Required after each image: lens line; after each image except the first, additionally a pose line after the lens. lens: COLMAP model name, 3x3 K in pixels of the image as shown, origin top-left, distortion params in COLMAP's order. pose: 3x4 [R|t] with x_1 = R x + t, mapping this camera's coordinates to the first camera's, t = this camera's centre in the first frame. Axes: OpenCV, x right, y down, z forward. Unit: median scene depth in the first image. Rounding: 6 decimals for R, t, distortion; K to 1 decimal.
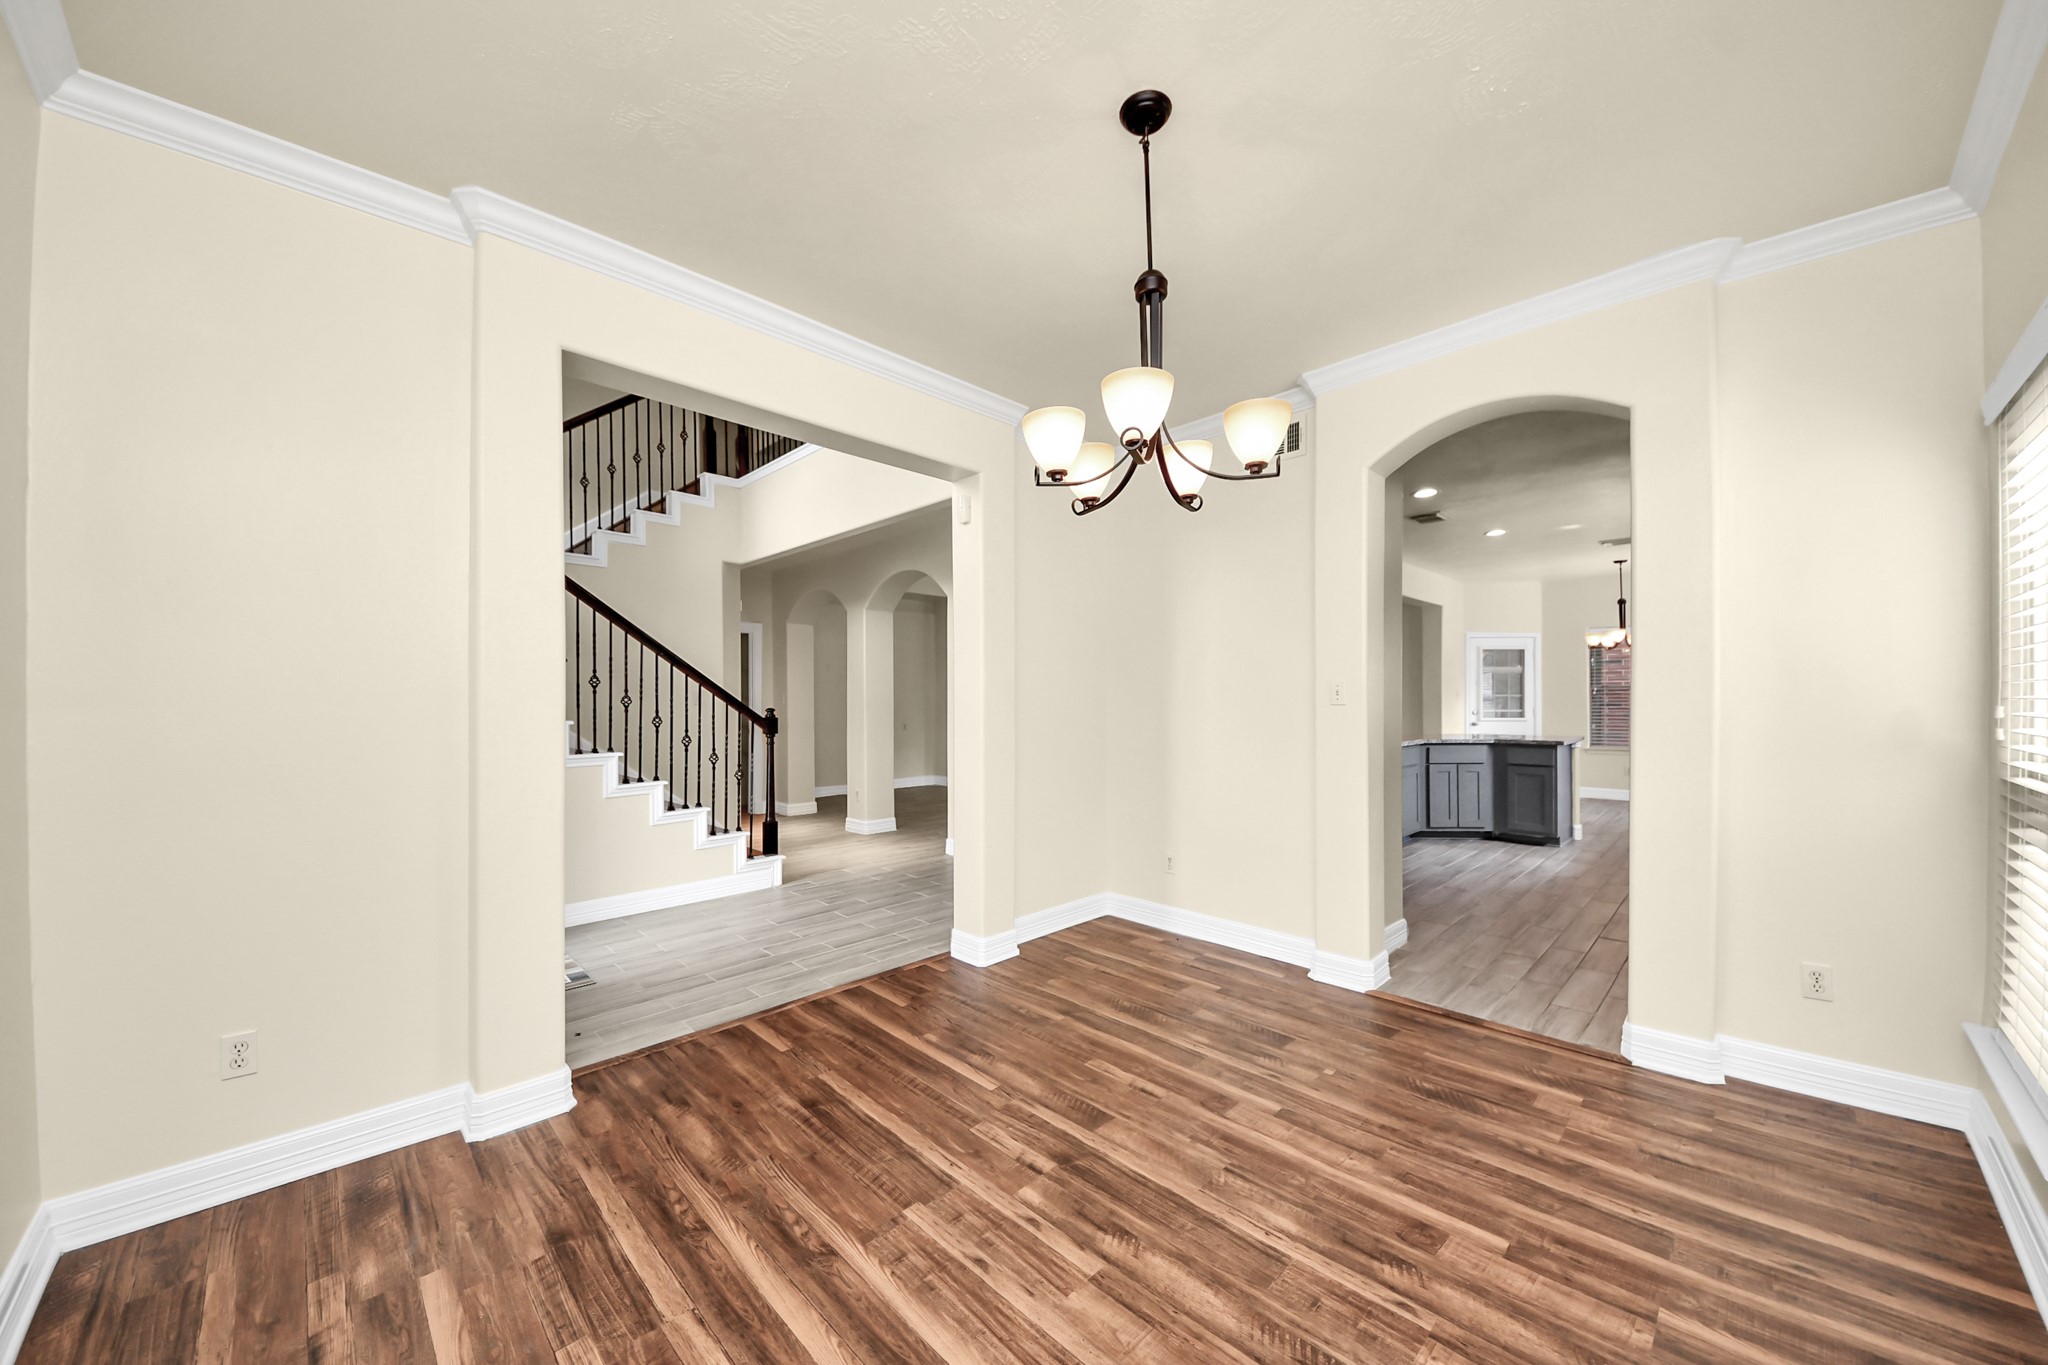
lens RADIAL K [[723.3, 0, 1020.4], [0, 723.3, 696.7], [0, 0, 1]] dist [0.042151, -0.024467]
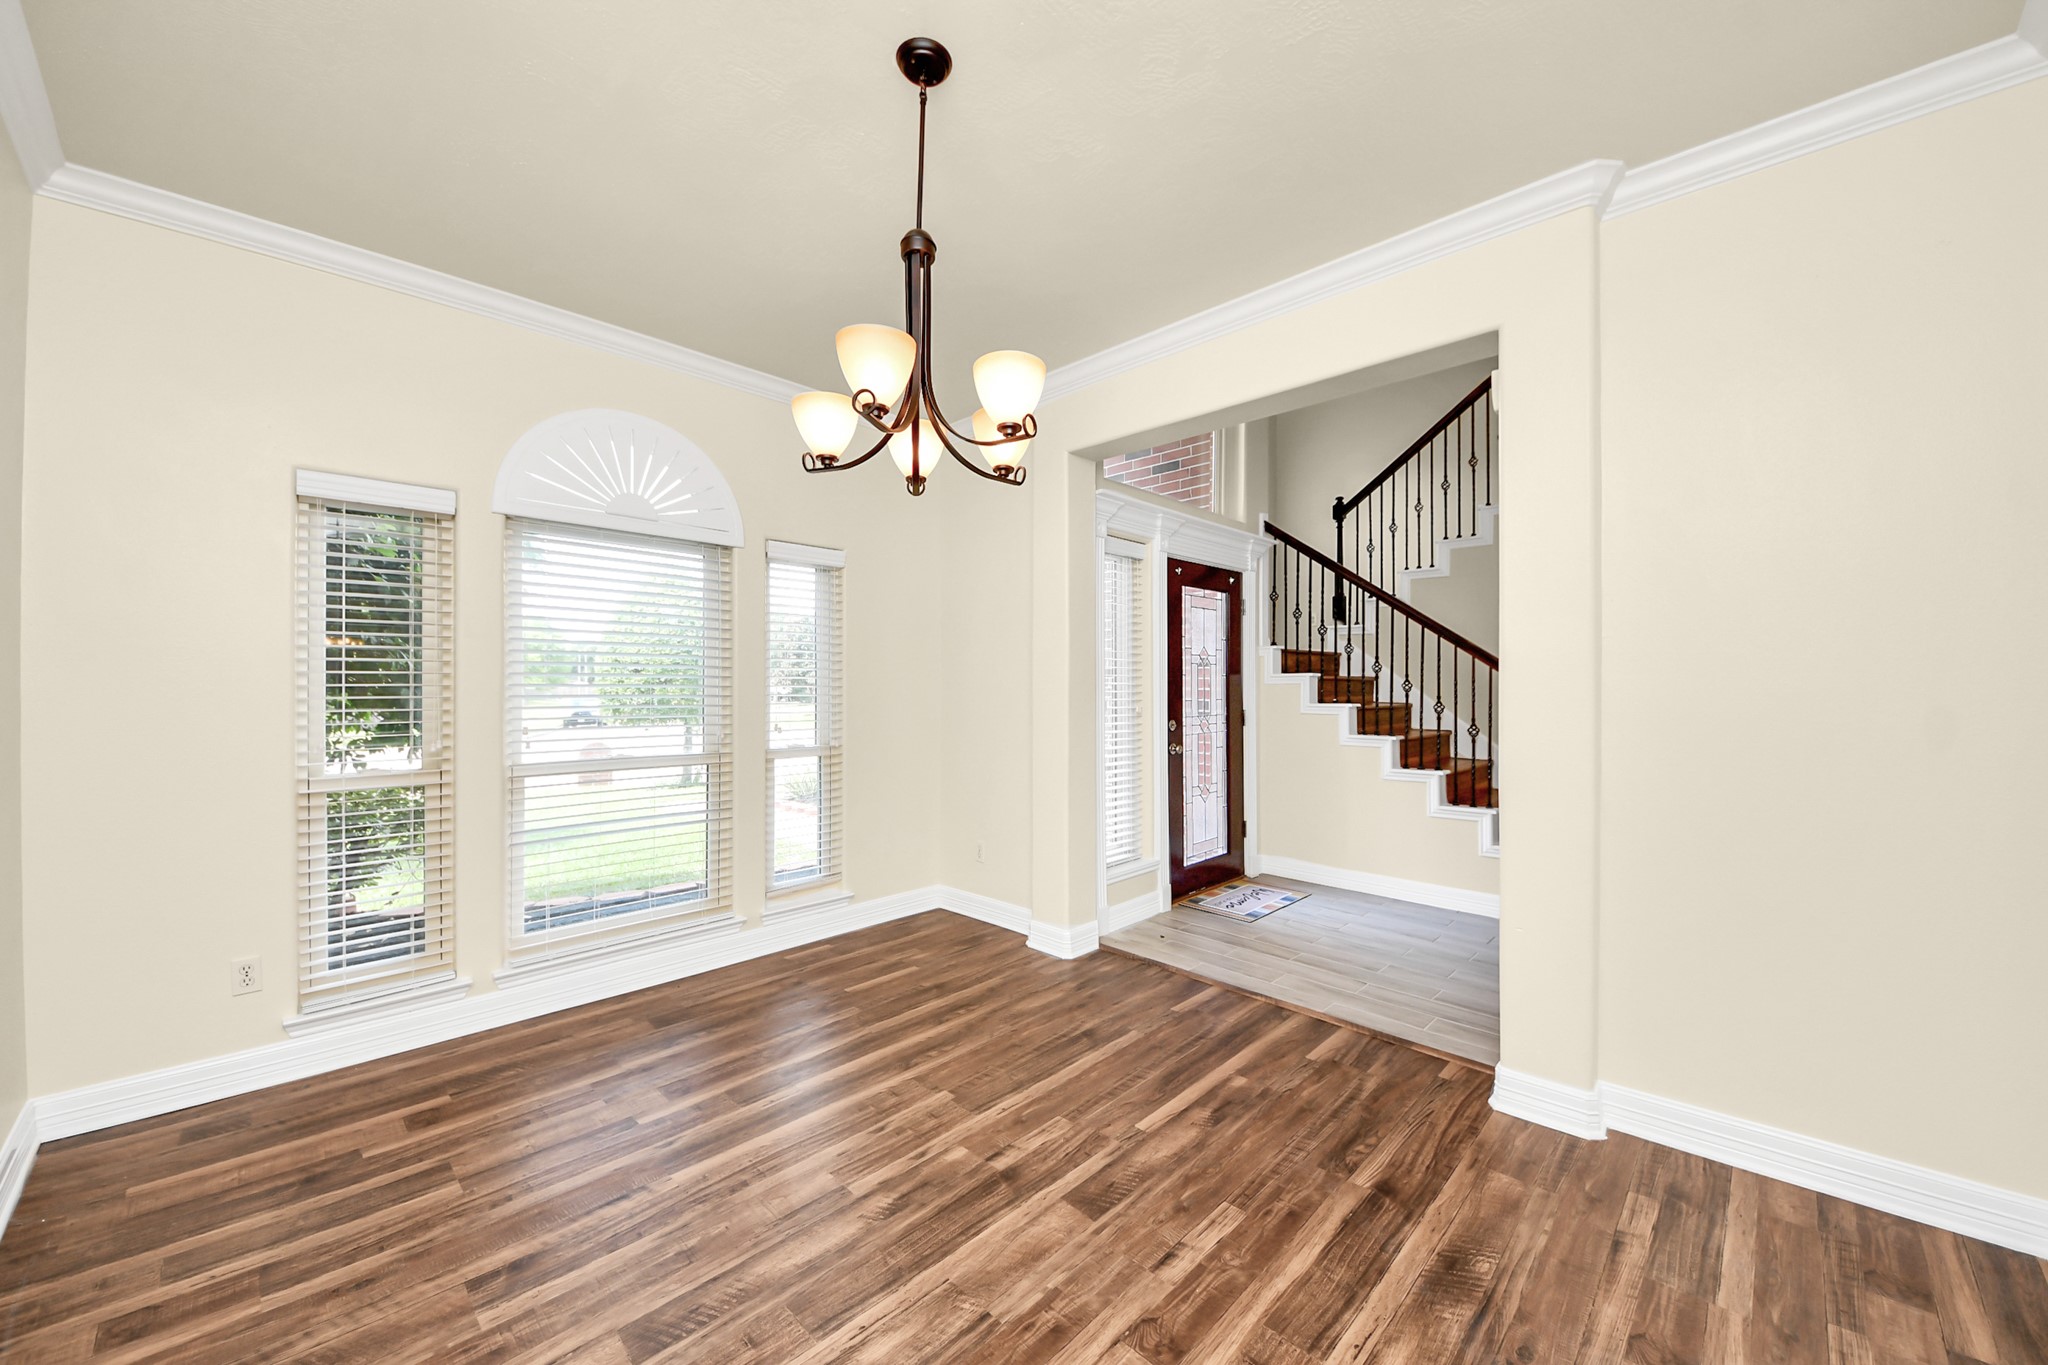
lens RADIAL K [[731.1, 0, 992.8], [0, 731.1, 679.8], [0, 0, 1]] dist [0.048576, -0.025630]
pose [[0.028588, 0.001511, -0.999590, 0.938649], [0.001978, 0.999997, 0.001568, 0.002737], [0.999589, -0.002022, 0.028584, 0.897290]]
